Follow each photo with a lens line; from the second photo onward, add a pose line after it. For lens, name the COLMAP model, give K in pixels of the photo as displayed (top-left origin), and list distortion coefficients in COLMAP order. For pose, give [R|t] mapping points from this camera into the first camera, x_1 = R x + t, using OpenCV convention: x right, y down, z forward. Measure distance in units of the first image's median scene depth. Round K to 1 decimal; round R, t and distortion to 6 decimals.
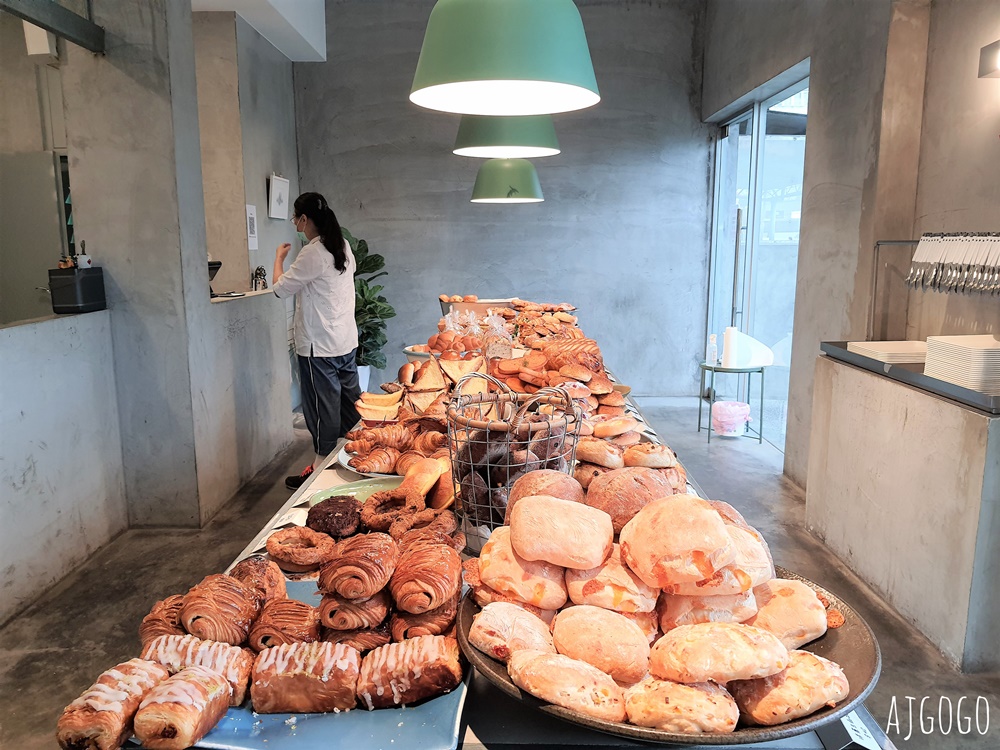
lens RADIAL K [[786.8, 0, 500.3], [0, 786.8, 374.5], [0, 0, 1]] dist [0.035860, -0.072562]
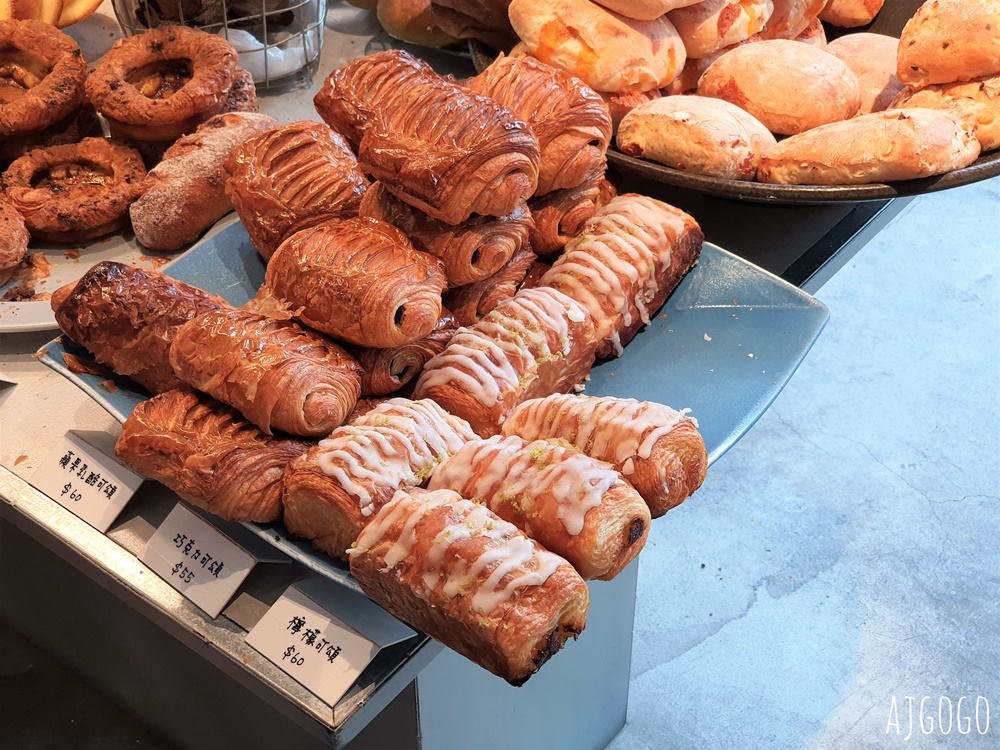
lens RADIAL K [[1525.3, 0, 500.1], [0, 1525.3, 375.3], [0, 0, 1]] dist [0.047224, 0.000000]
pose [[0.611447, -0.517767, 0.598373, -0.896927], [0.140302, 0.815161, 0.561985, -0.206201], [-0.778748, -0.259671, 0.571072, 0.422919]]
